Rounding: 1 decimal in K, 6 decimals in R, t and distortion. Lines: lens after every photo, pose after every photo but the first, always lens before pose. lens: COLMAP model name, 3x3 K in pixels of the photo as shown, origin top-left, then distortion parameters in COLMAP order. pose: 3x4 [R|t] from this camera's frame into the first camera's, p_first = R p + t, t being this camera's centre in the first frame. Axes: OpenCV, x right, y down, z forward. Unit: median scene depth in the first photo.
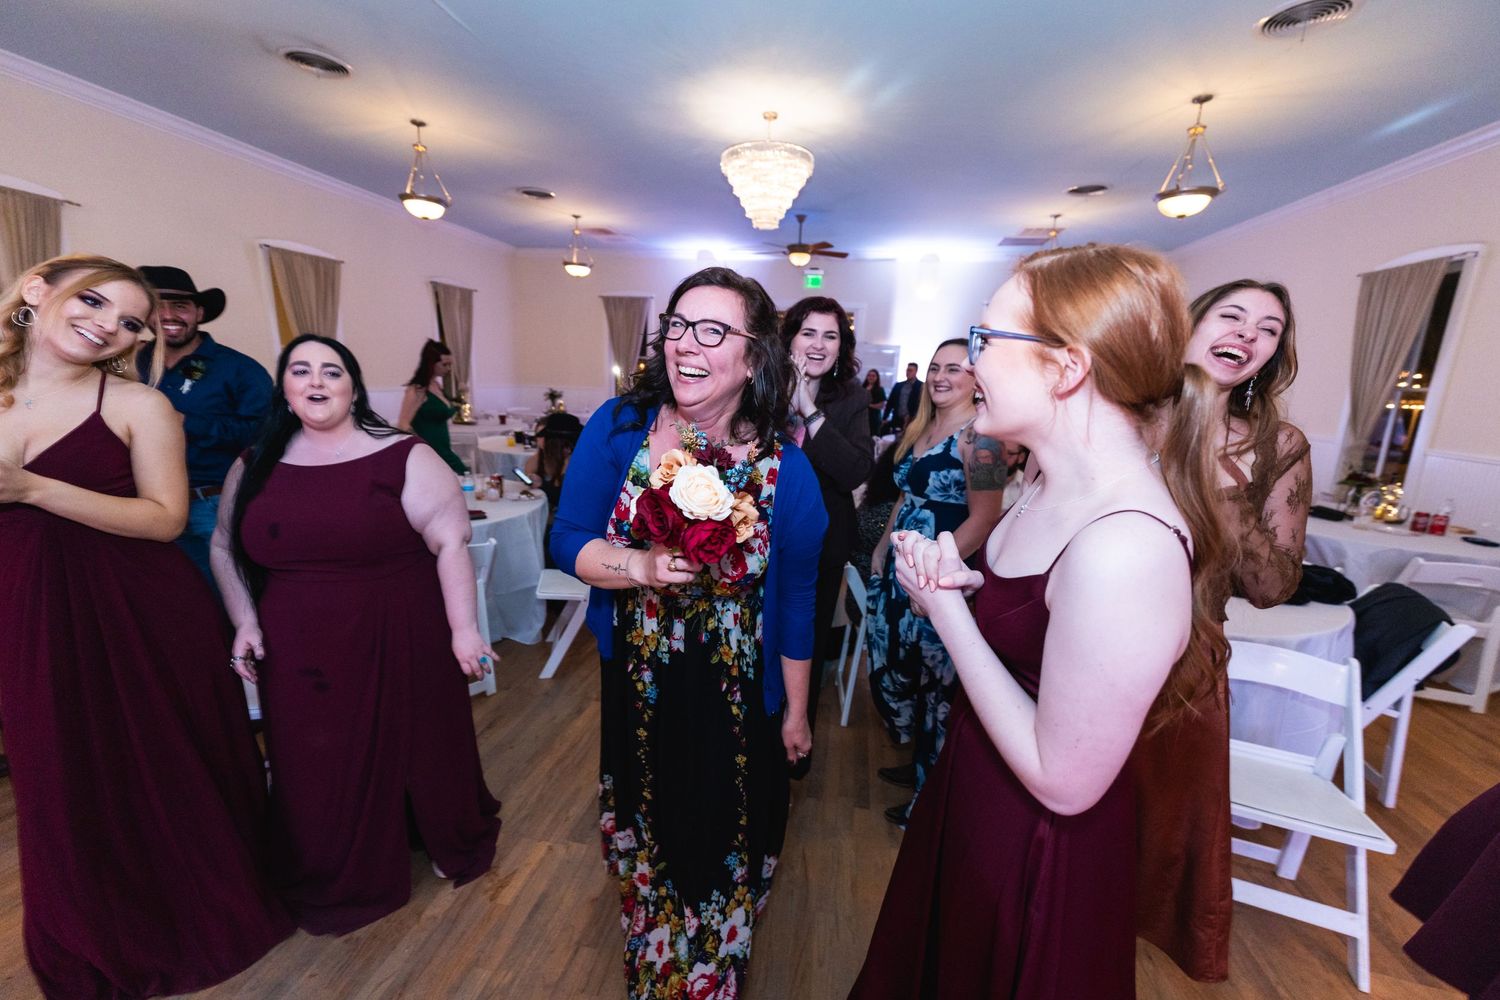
lens RADIAL K [[589.7, 0, 750.6], [0, 589.7, 502.2], [0, 0, 1]] dist [0.000327, -0.000399]
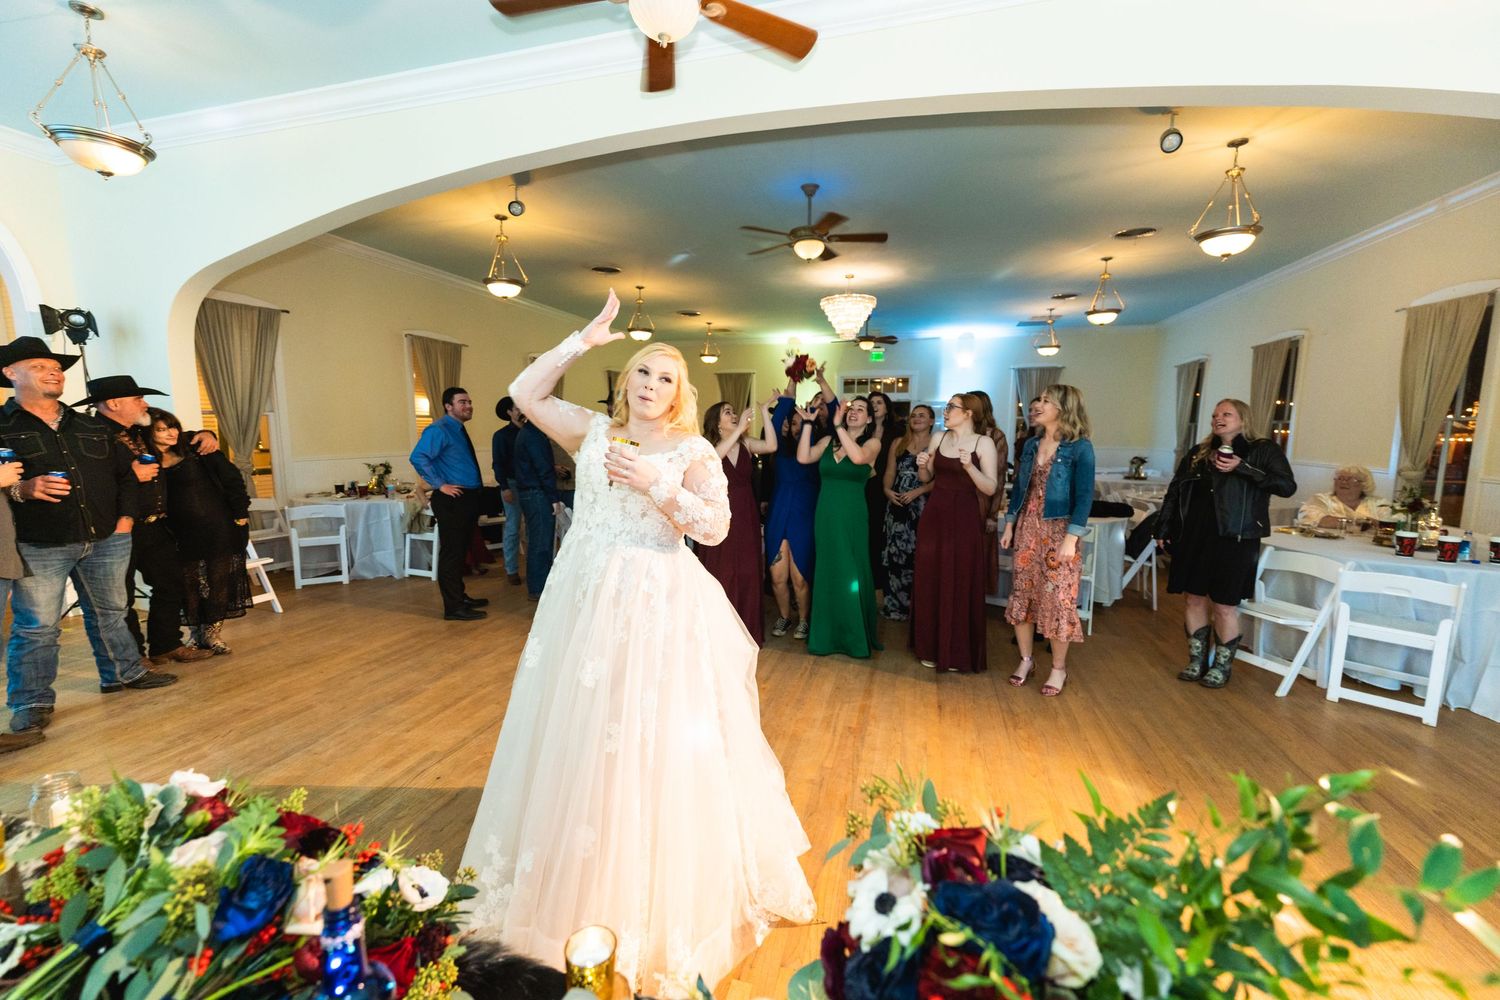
lens RADIAL K [[589.7, 0, 749.0], [0, 589.7, 499.6], [0, 0, 1]] dist [0.000327, -0.000399]
pose [[0.993684, -0.017582, -0.110826, -0.072061], [0.006812, 0.995279, -0.096815, 0.138136], [0.112005, 0.095448, 0.989113, -0.602630]]
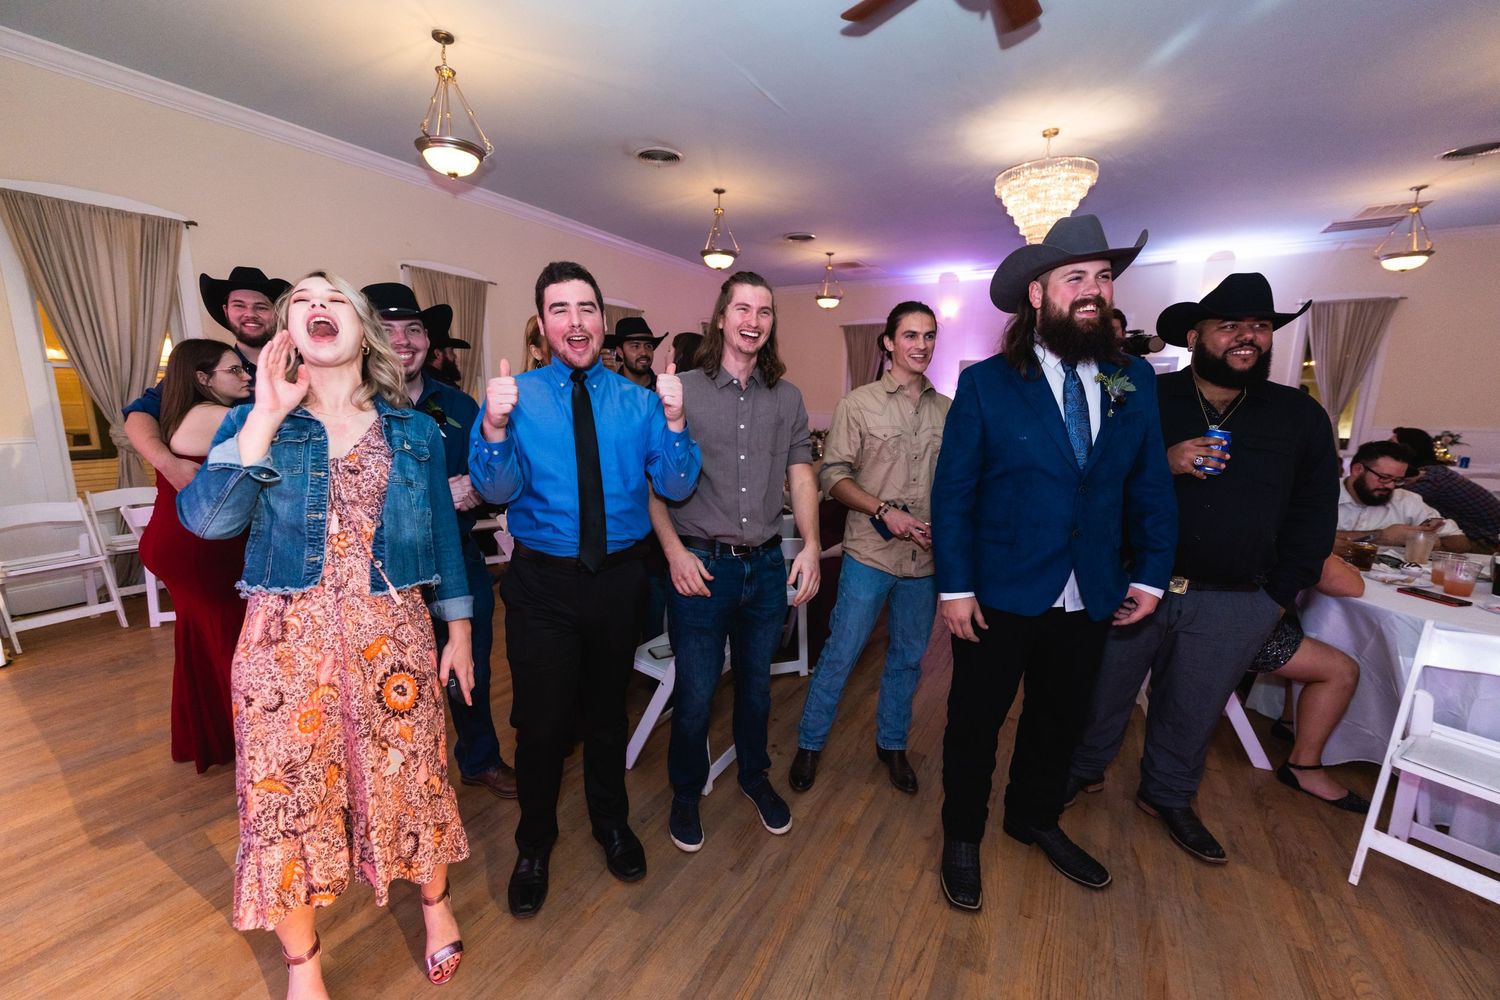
lens RADIAL K [[589.7, 0, 748.9], [0, 589.7, 501.2], [0, 0, 1]] dist [0.000327, -0.000399]
pose [[0.938576, 0.034268, -0.343366, -0.073925], [-0.050033, 0.998056, -0.037156, 0.028888], [0.341425, 0.052054, 0.938467, -0.073660]]
